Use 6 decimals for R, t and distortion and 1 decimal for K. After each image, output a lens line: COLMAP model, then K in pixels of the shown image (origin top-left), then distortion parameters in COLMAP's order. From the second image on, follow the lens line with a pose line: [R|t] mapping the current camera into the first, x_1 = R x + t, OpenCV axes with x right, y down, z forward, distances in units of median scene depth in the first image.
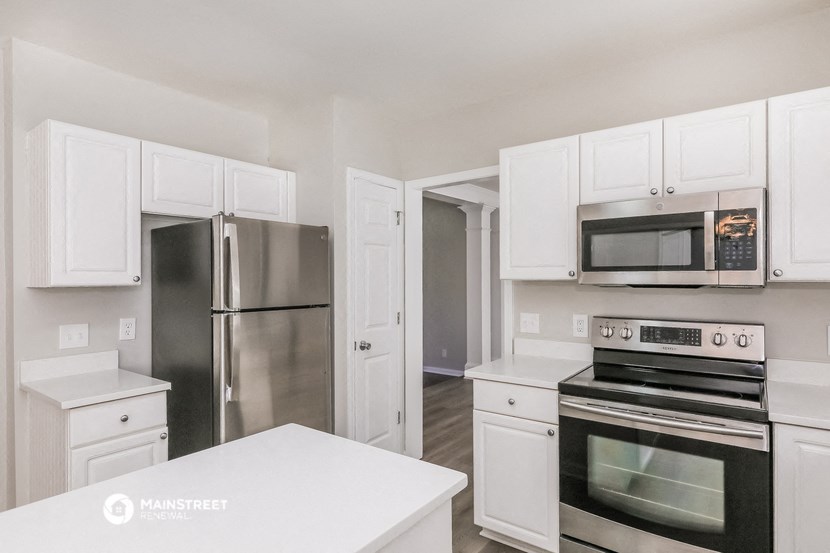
lens RADIAL K [[454.5, 0, 415.9], [0, 454.5, 278.7], [0, 0, 1]] dist [0.003036, 0.001170]
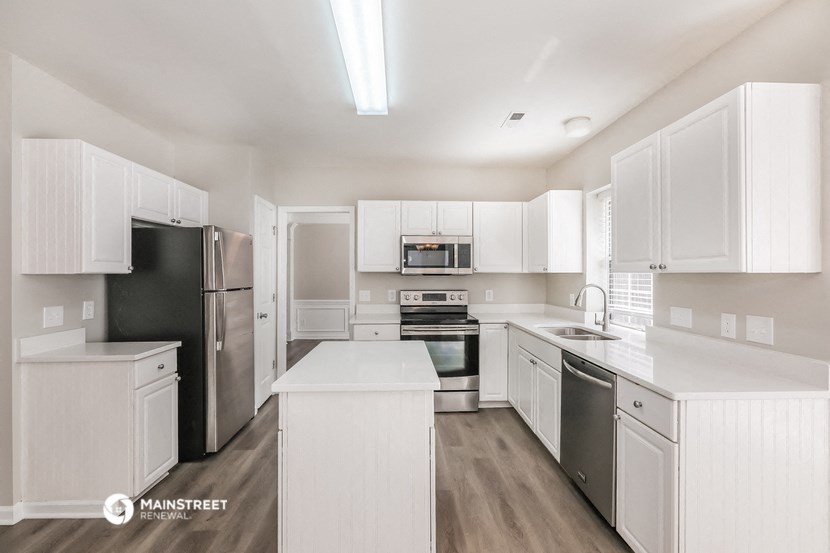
lens RADIAL K [[371.1, 0, 416.3], [0, 371.1, 271.6], [0, 0, 1]] dist [0.001480, 0.000090]
pose [[0.772466, 0.008183, 0.635004, -0.682431], [-0.003110, 0.999954, -0.009103, 0.017517], [-0.635049, 0.005057, 0.772455, -0.356315]]
